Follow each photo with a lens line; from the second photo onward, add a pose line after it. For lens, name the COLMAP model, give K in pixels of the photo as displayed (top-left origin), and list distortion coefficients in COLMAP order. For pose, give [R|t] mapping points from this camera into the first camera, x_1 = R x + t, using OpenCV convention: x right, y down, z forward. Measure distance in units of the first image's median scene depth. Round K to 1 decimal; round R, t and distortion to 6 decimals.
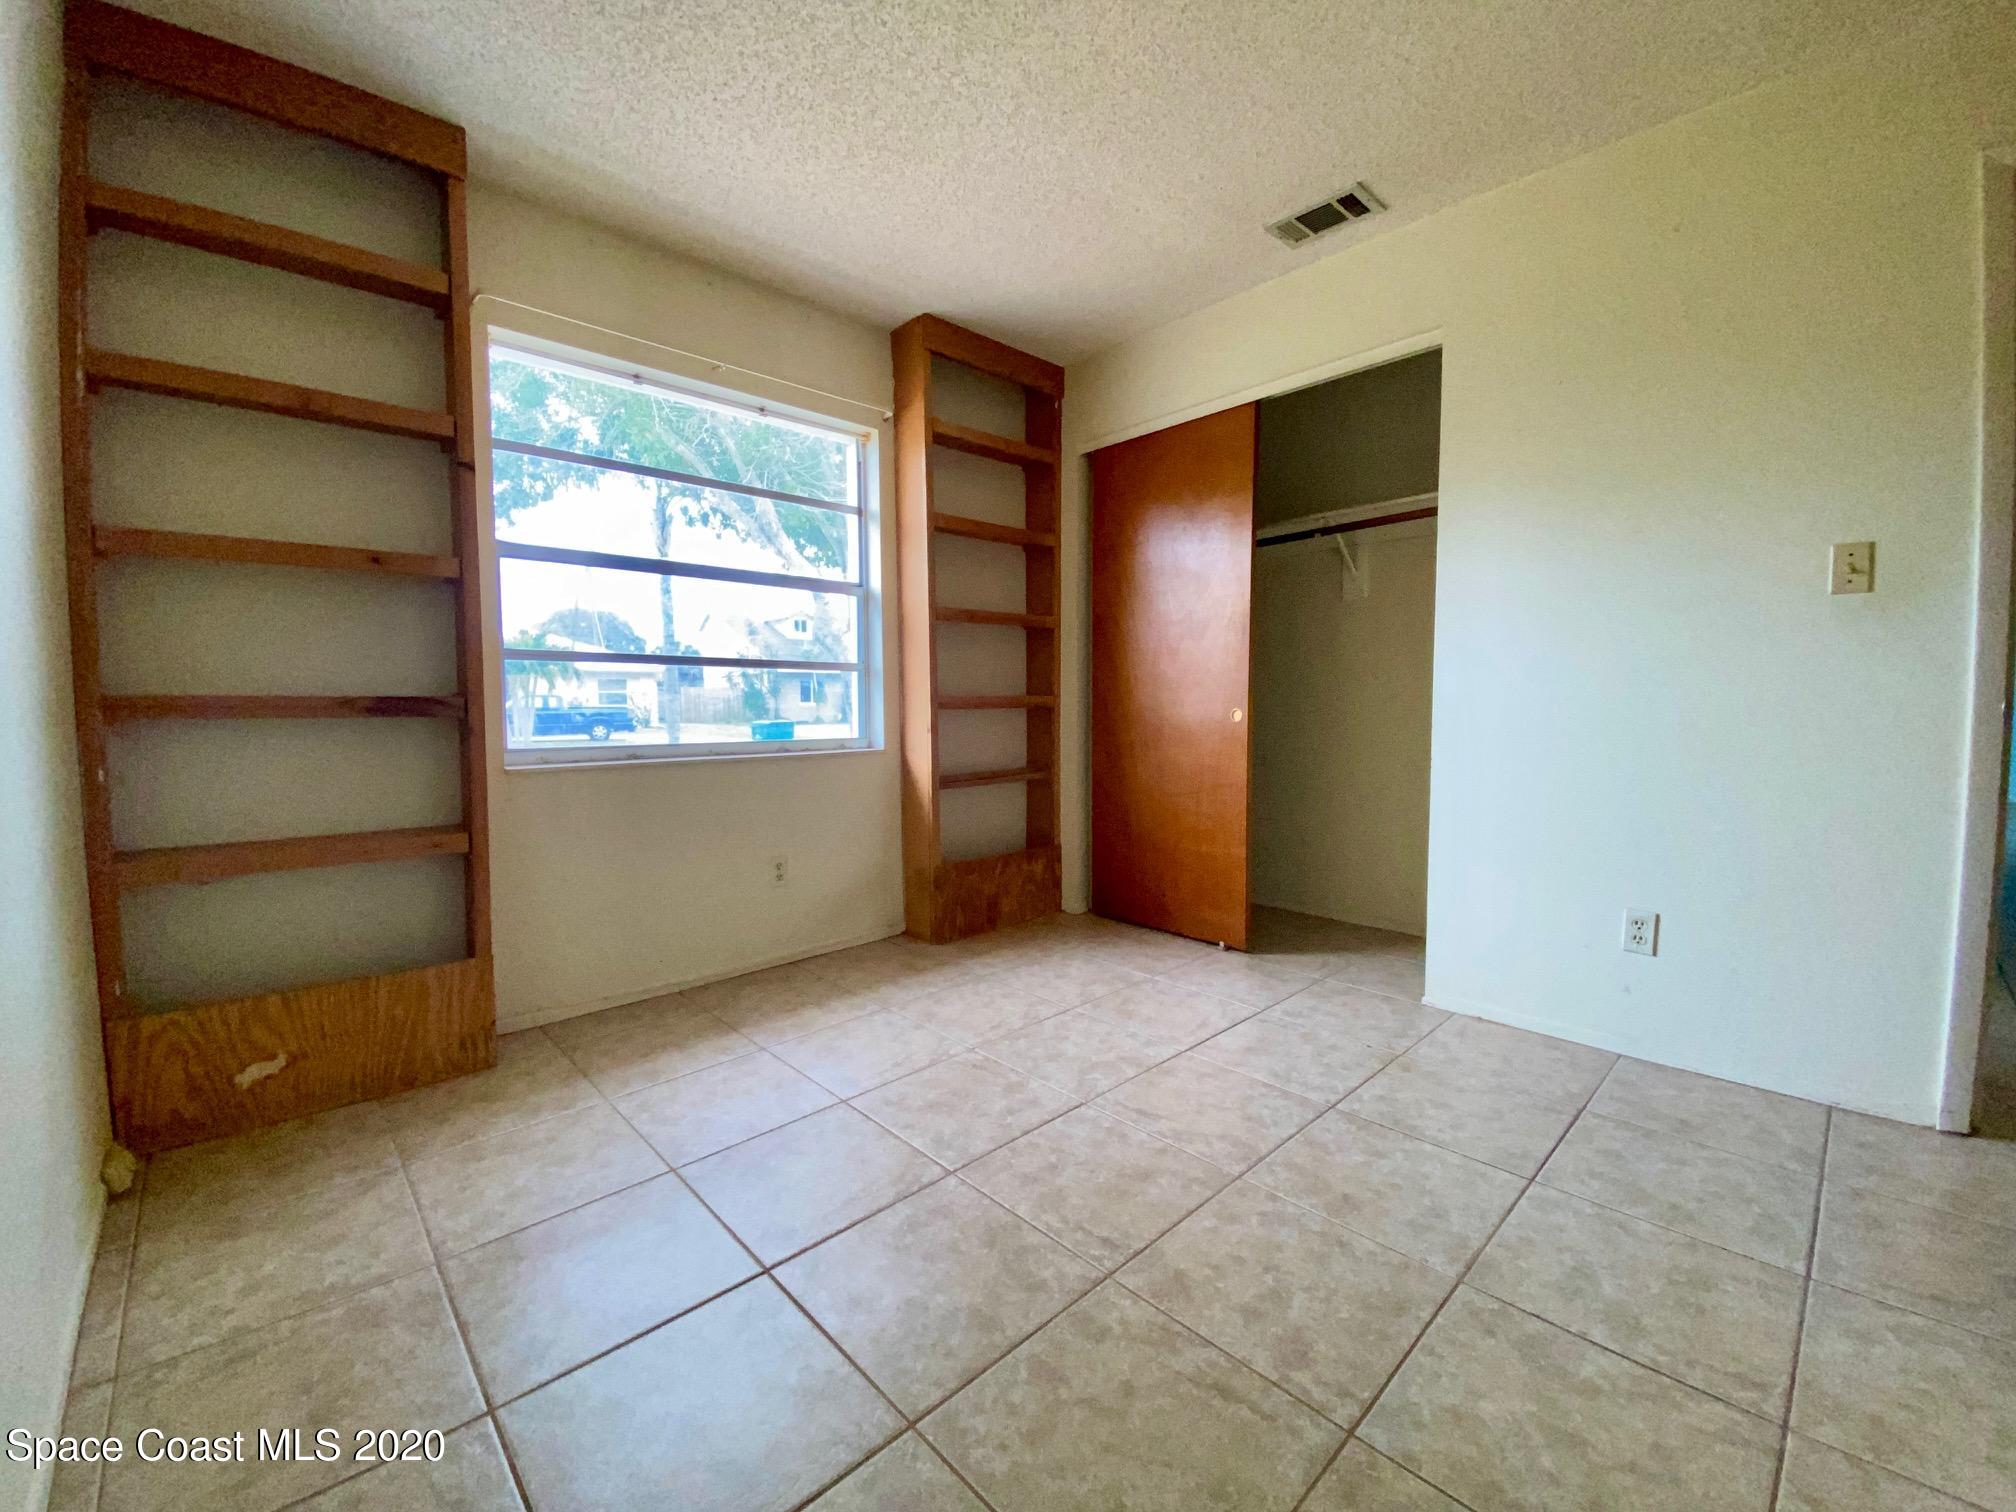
lens RADIAL K [[826.1, 0, 1000.5], [0, 826.1, 750.5], [0, 0, 1]] dist [-0.013925, -0.001039]
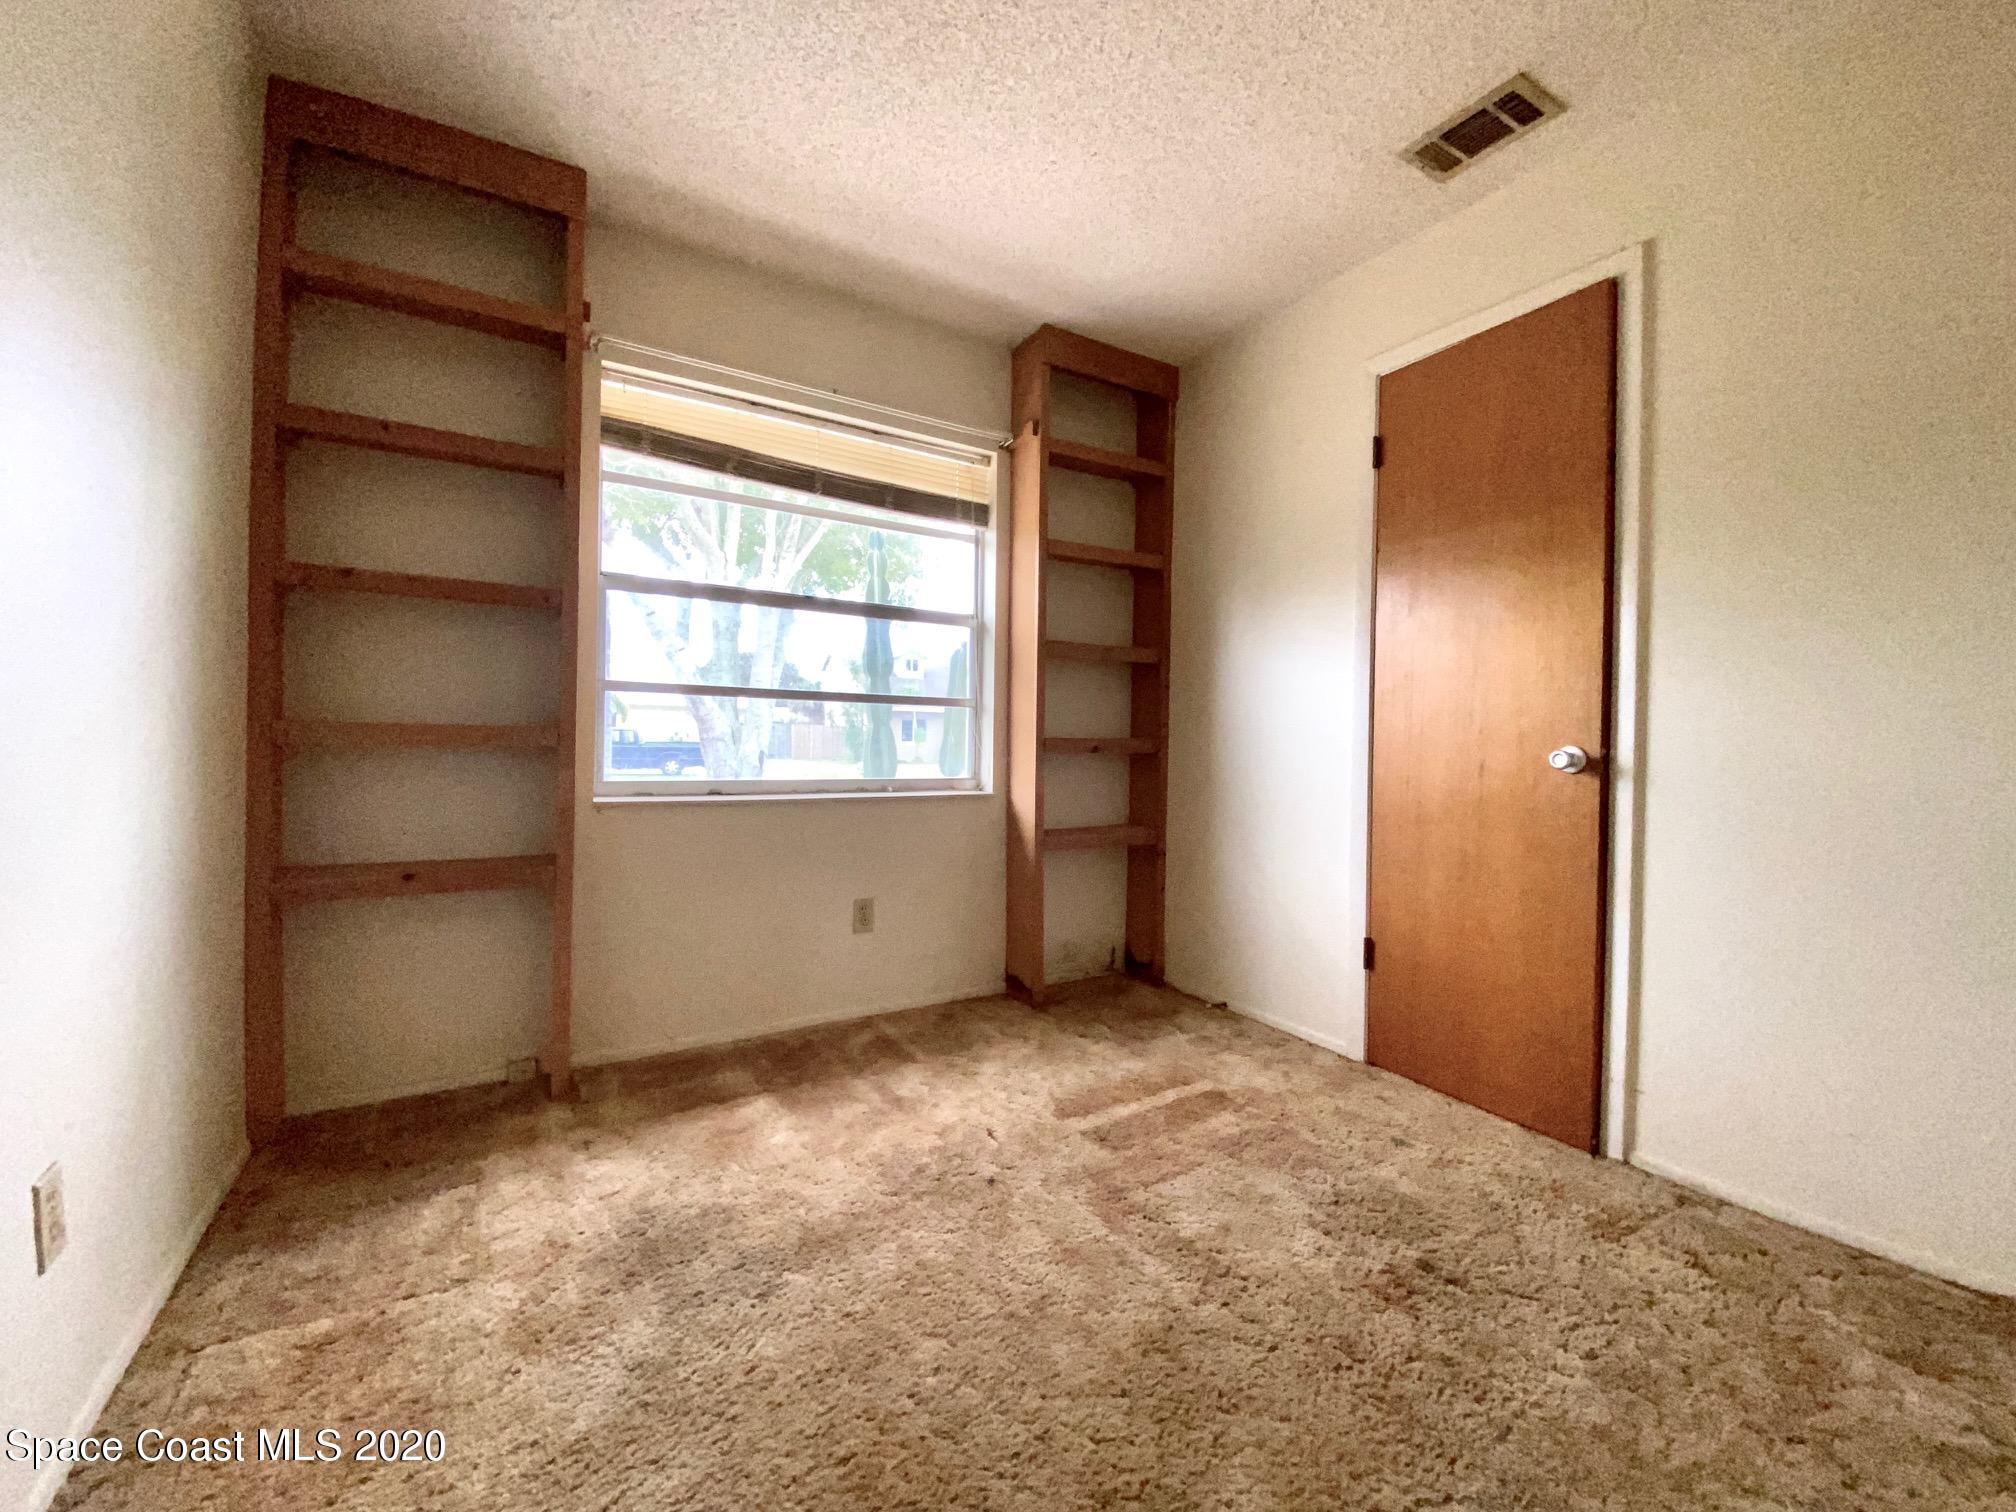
lens RADIAL K [[826.1, 0, 1015.0], [0, 826.1, 758.9], [0, 0, 1]] dist [-0.013925, -0.001039]
pose [[0.979041, 0.033826, -0.200834, 0.088335], [-0.040698, 0.998715, -0.030187, -0.016615], [0.199555, 0.037728, 0.979160, 0.118157]]
